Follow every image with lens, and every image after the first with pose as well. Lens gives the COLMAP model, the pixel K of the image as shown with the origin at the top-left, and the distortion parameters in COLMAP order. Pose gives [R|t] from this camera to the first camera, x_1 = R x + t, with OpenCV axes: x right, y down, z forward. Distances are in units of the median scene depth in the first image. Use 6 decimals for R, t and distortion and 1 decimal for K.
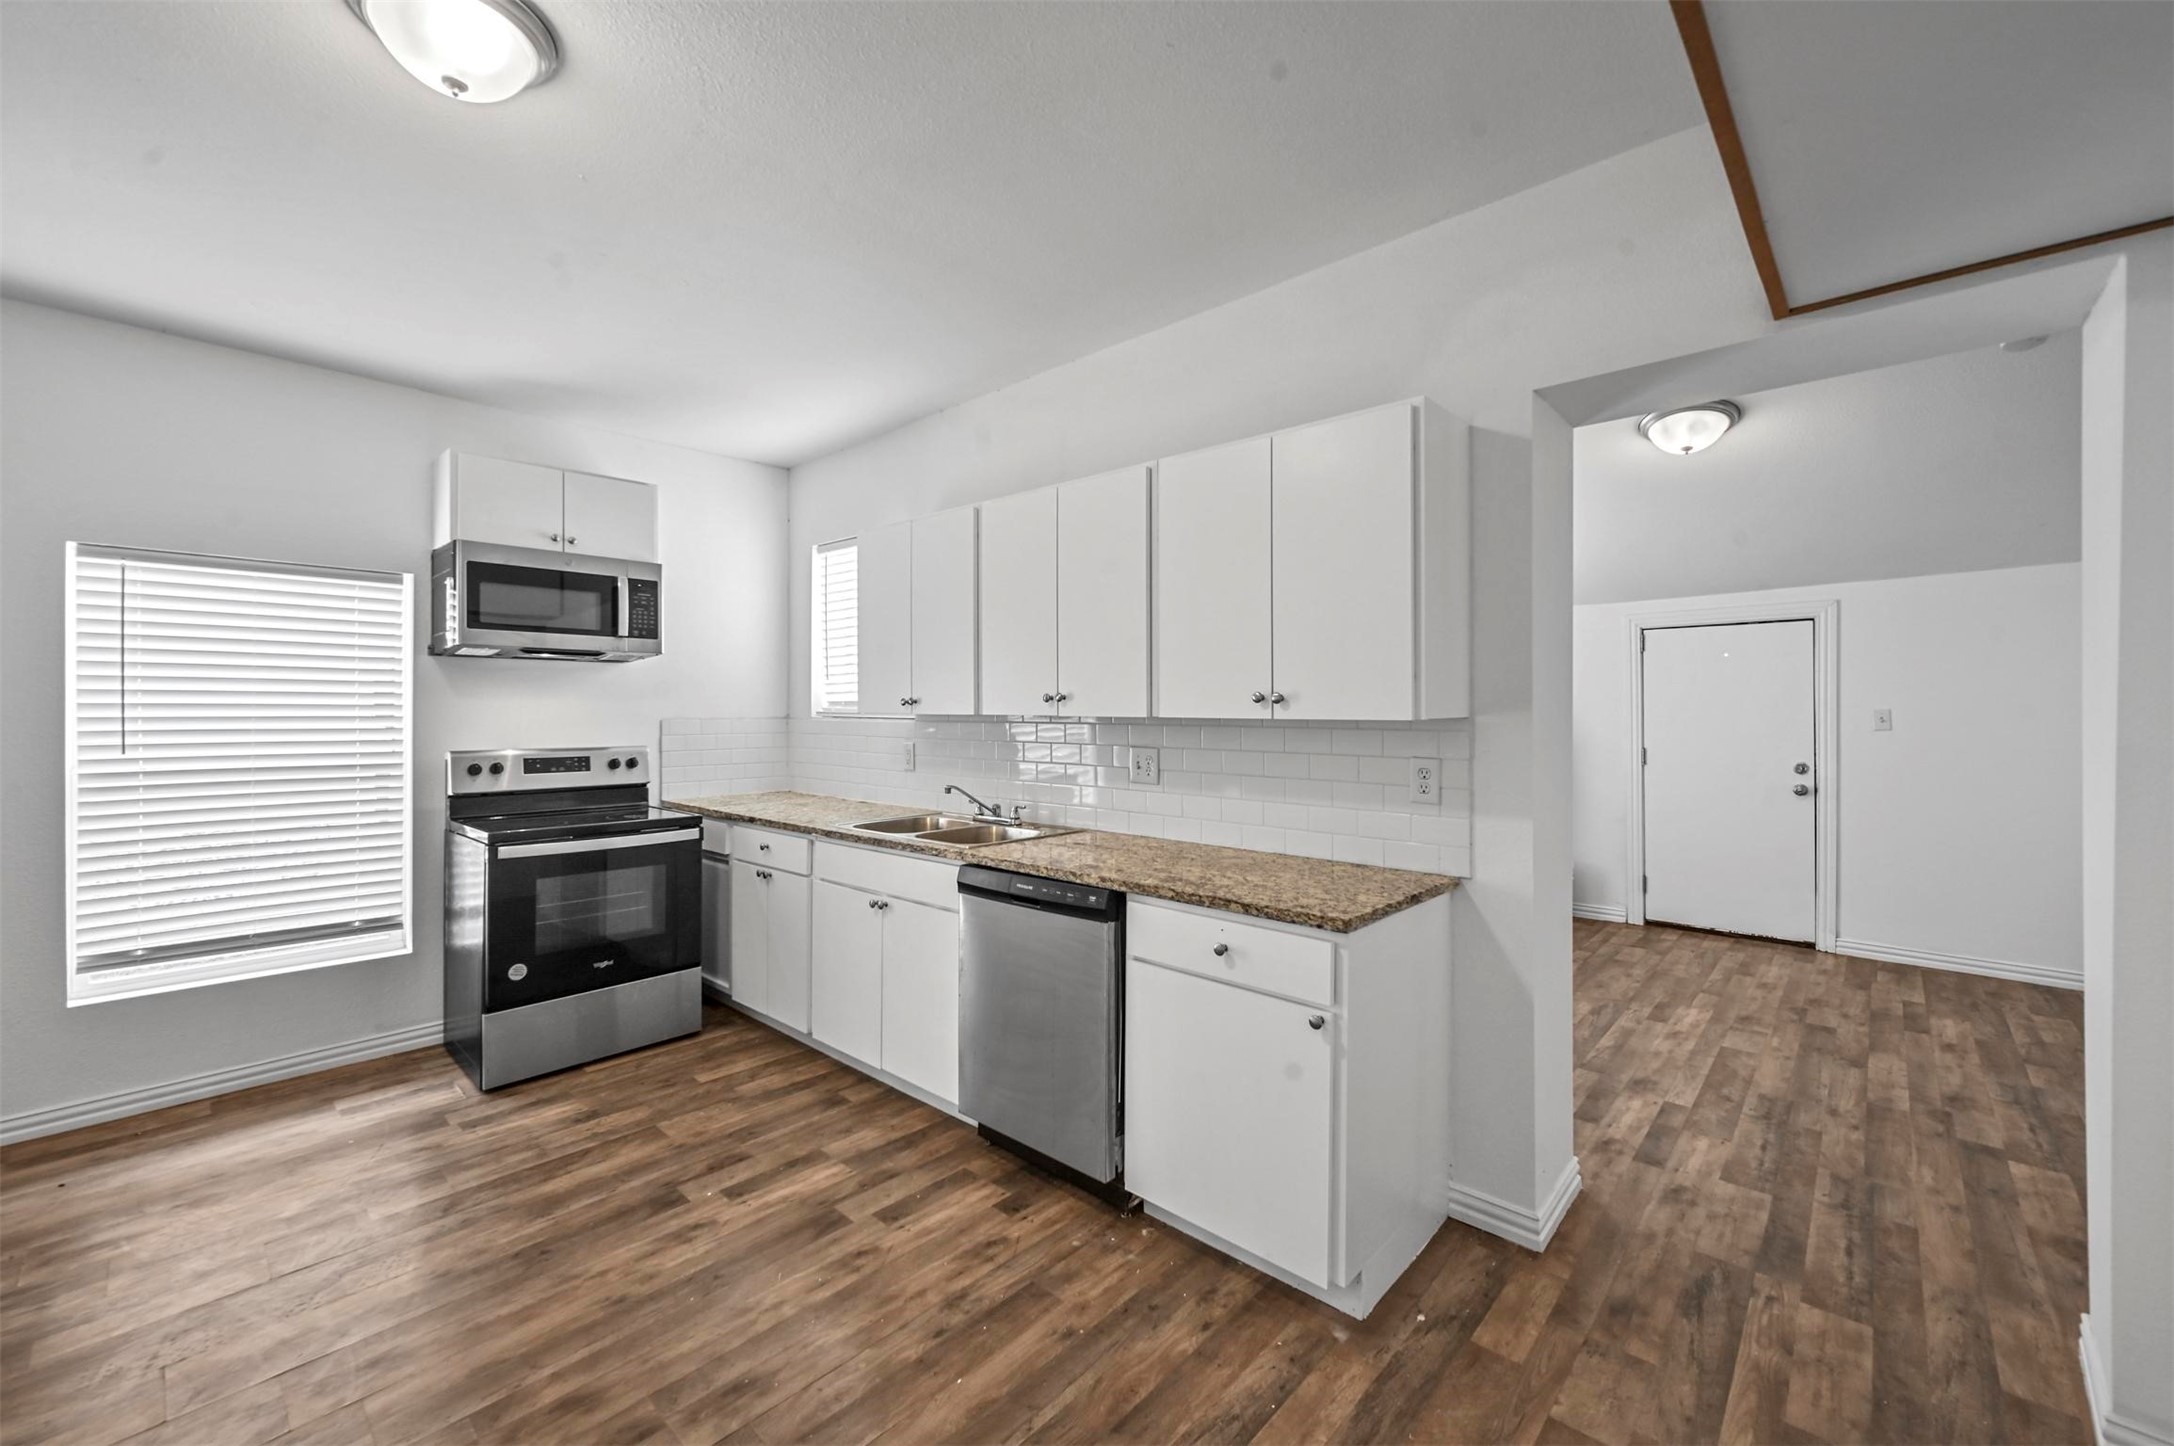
lens RADIAL K [[868.1, 0, 1078.0], [0, 868.1, 705.5], [0, 0, 1]] dist [0.000130, 0.000507]
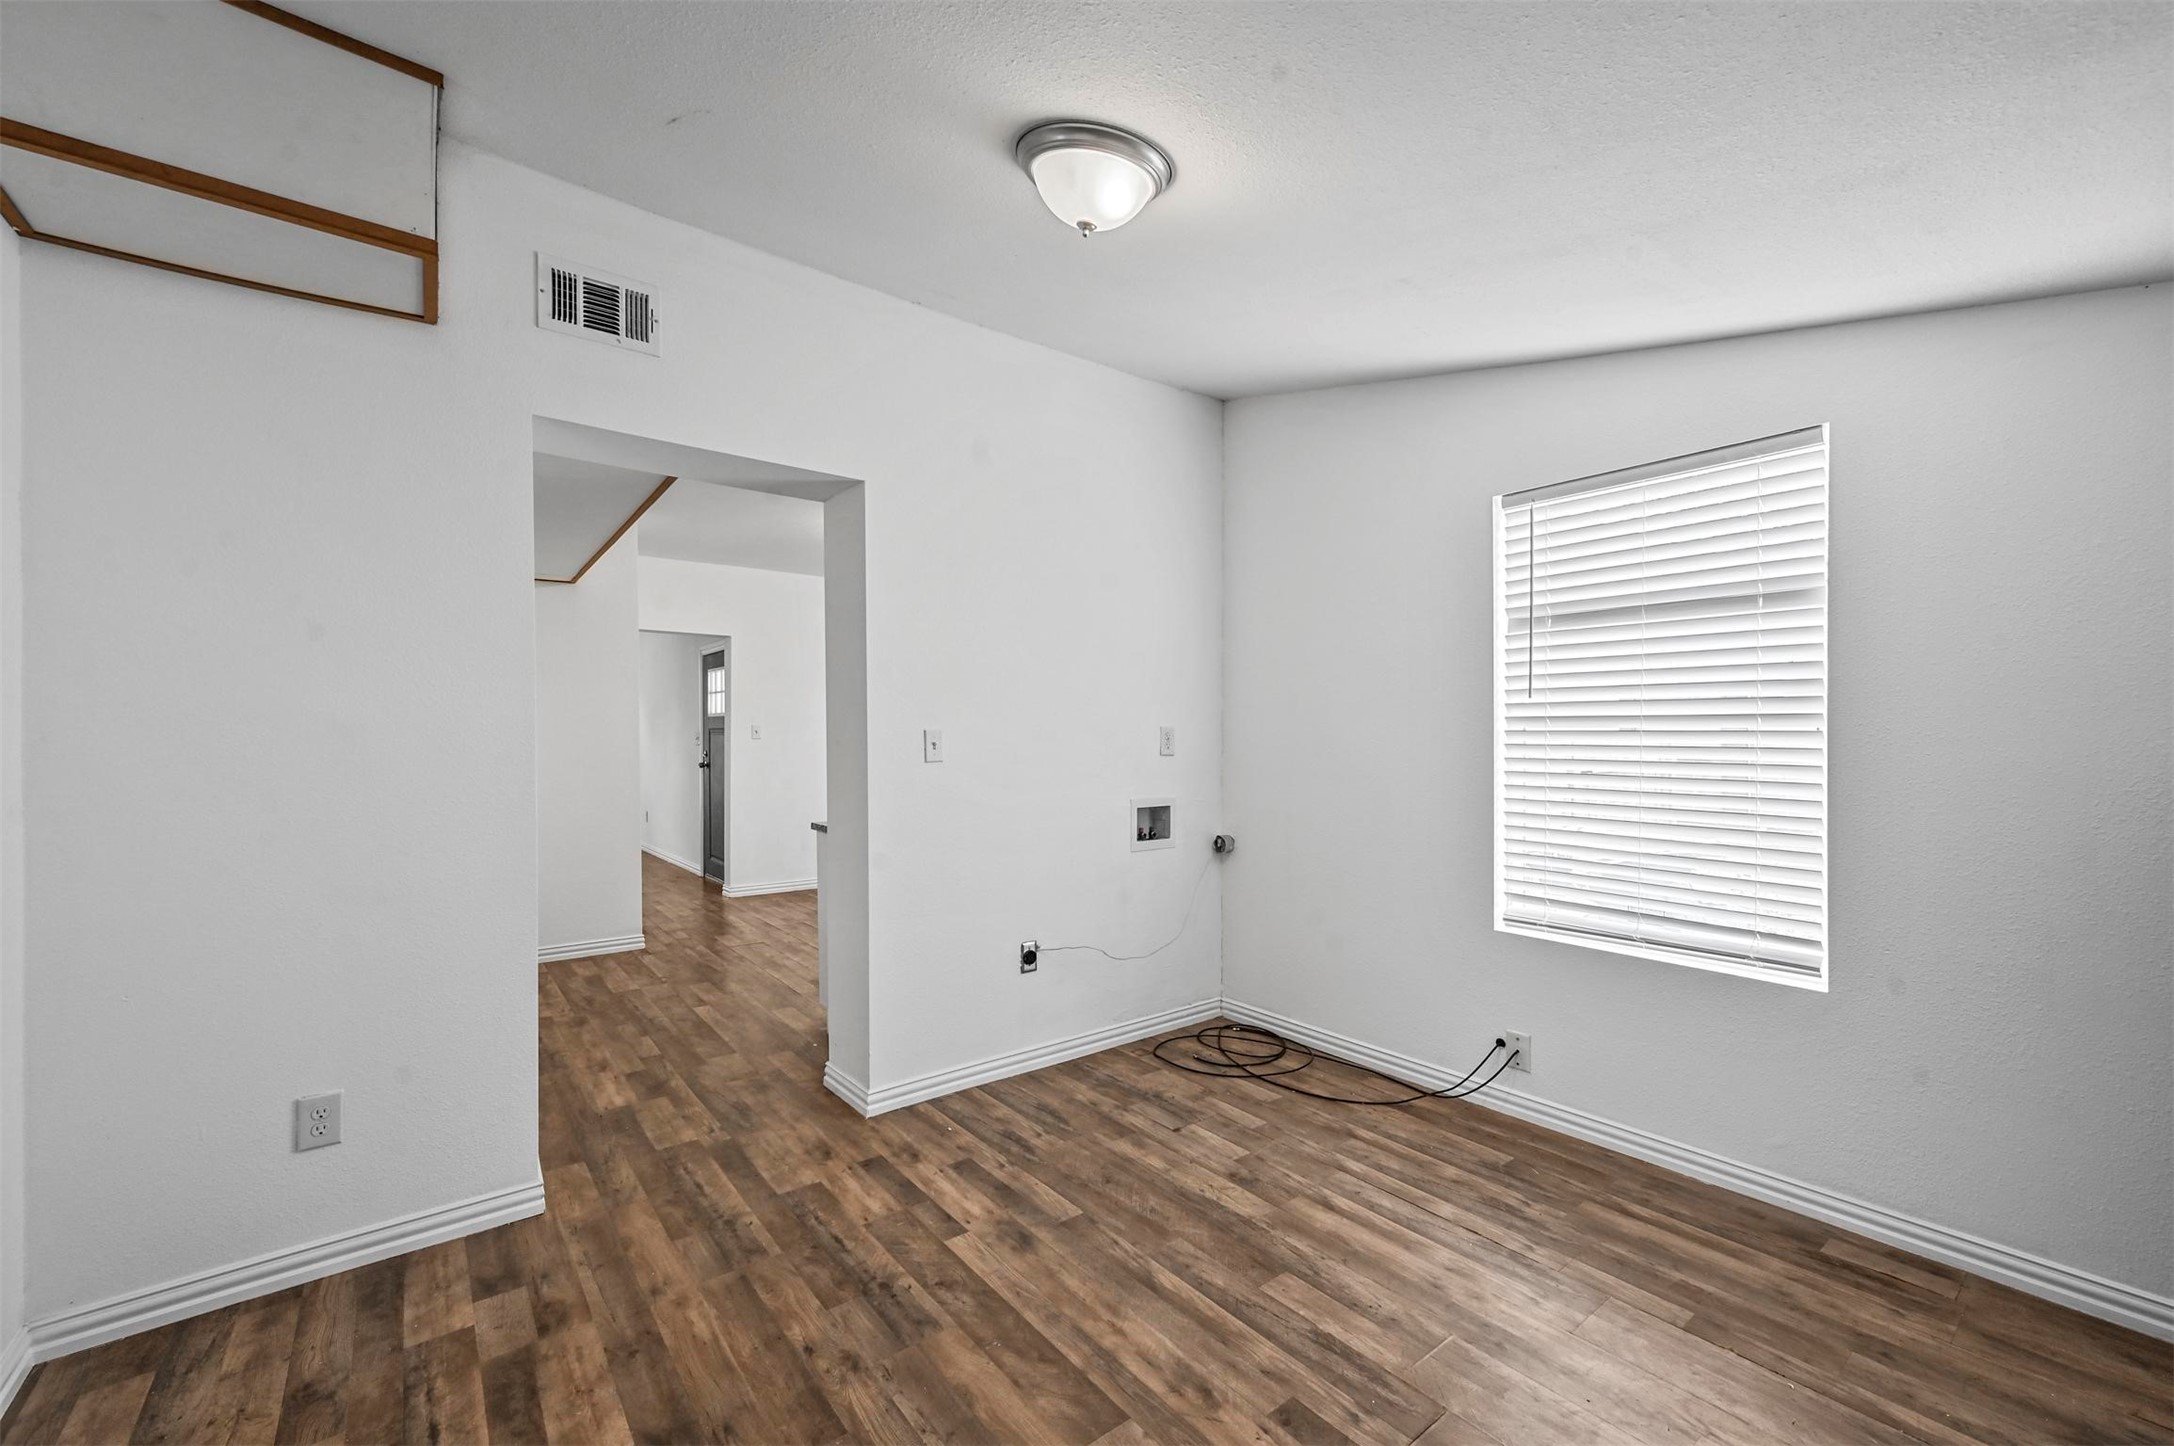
lens RADIAL K [[862.9, 0, 1087.0], [0, 862.9, 723.0], [0, 0, 1]] dist [0.001111, 0.000074]
pose [[-0.155298, -0.015228, -0.987750, 1.689399], [0.007018, 0.999839, -0.016518, 0.032607], [0.987843, -0.009498, -0.155166, 1.467471]]
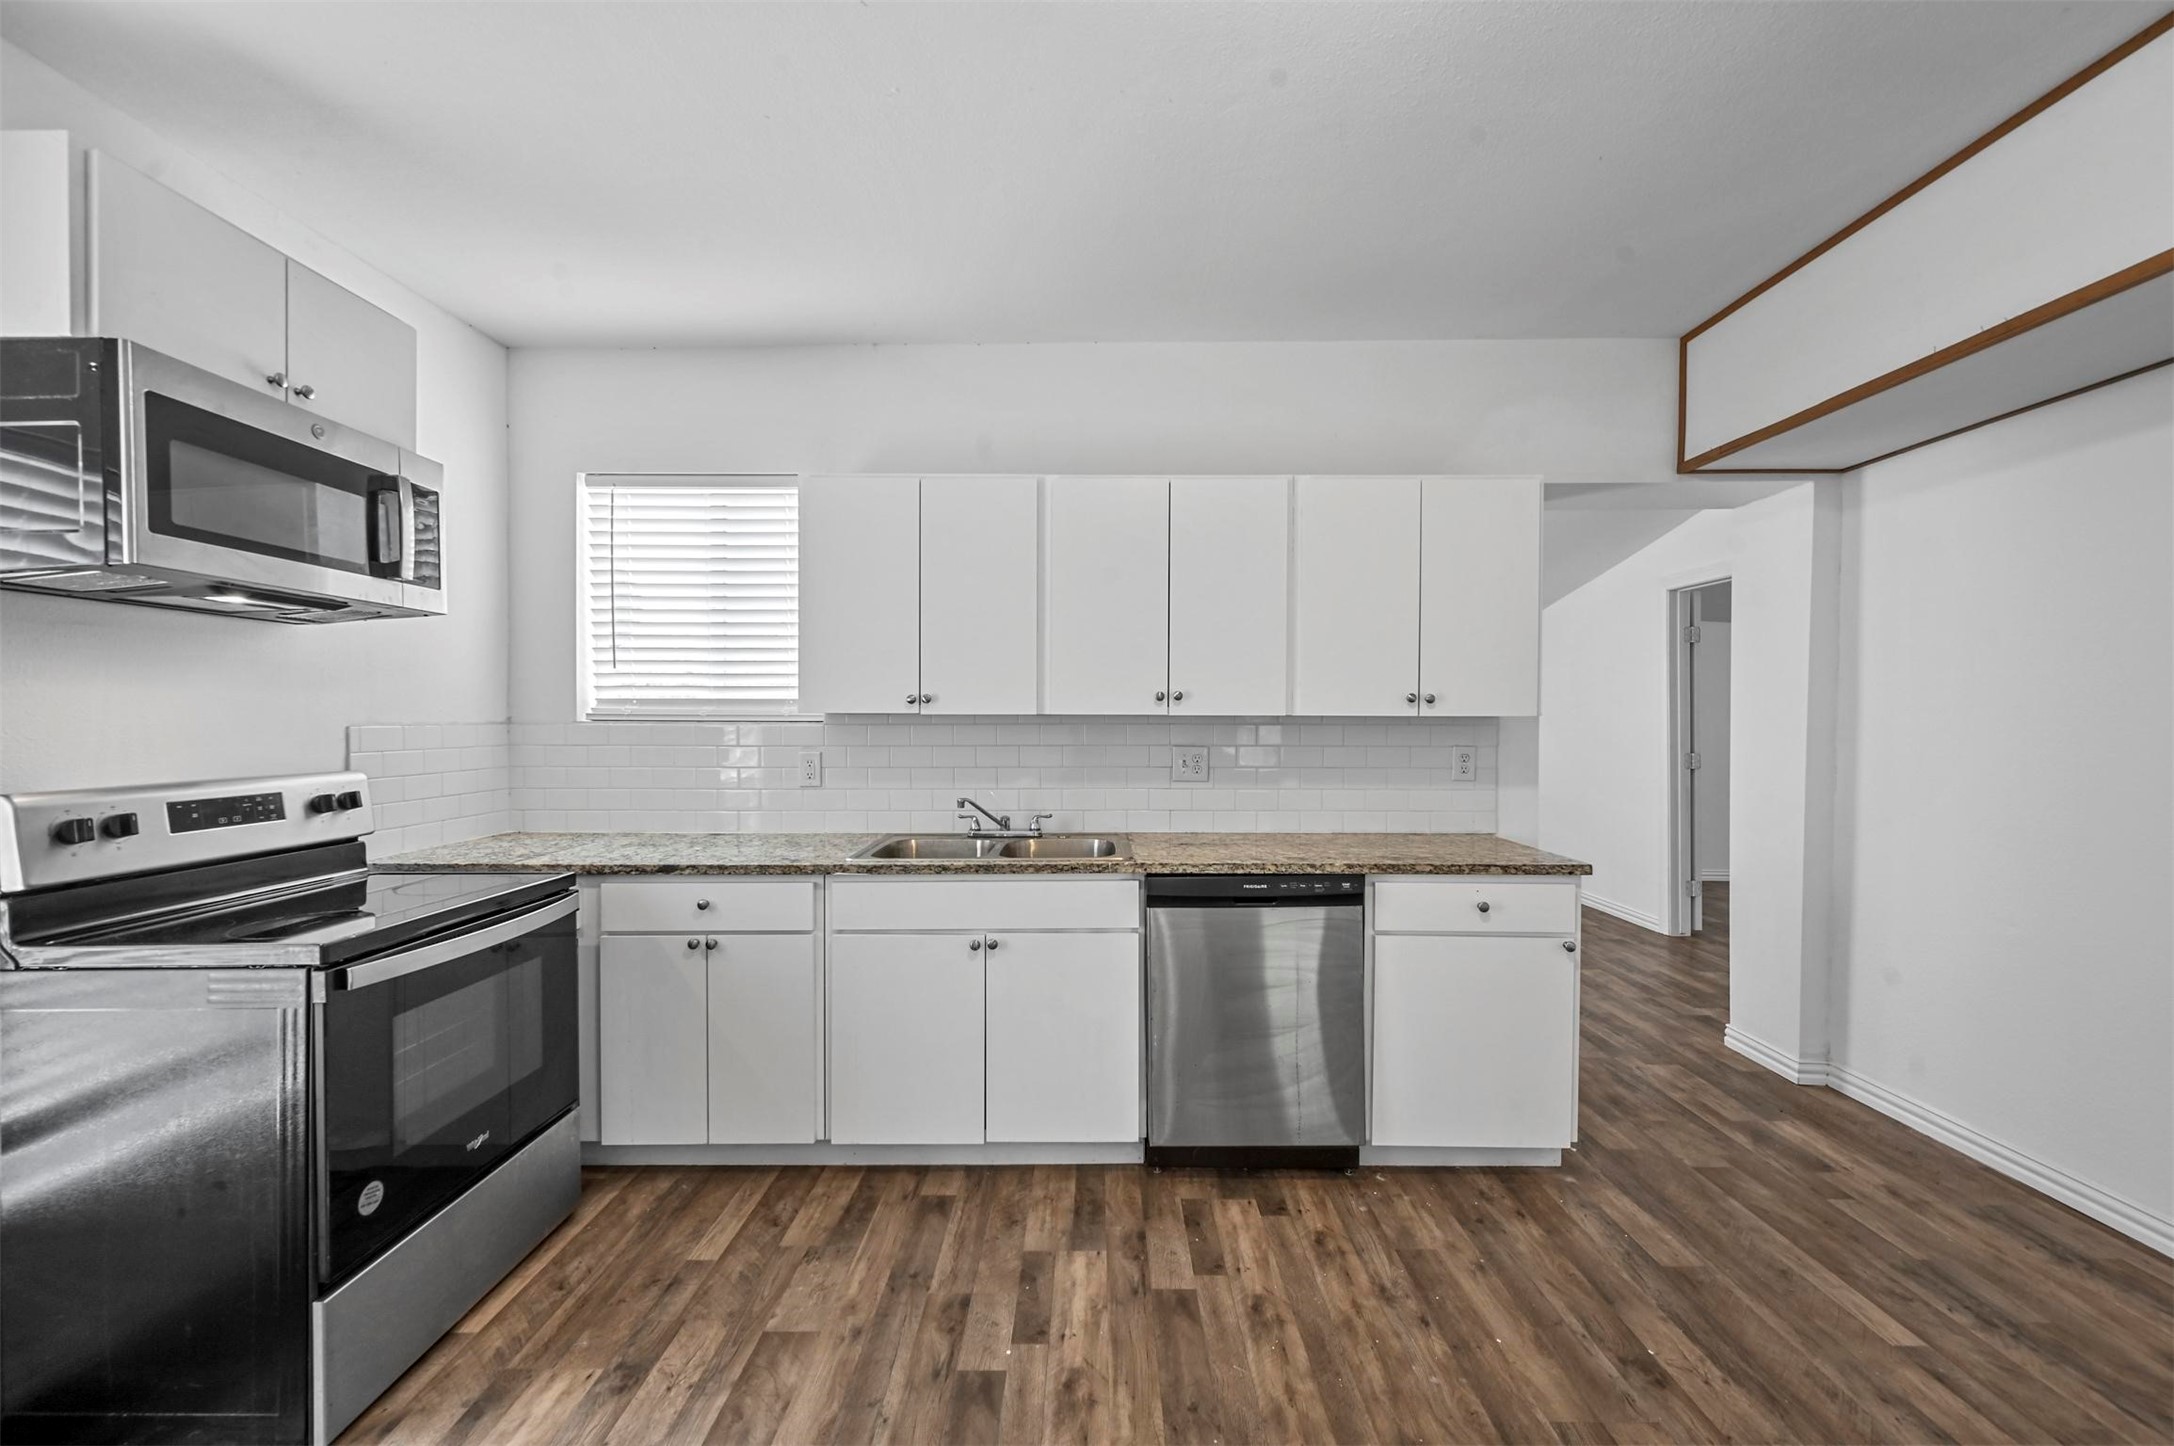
lens RADIAL K [[862.9, 0, 1087.0], [0, 862.9, 723.0], [0, 0, 1]] dist [0.001111, 0.000074]
pose [[0.739906, -0.005741, 0.672686, -0.852778], [-0.001905, 0.999942, 0.010629, 0.012287], [-0.672707, -0.009146, 0.739852, 0.400155]]
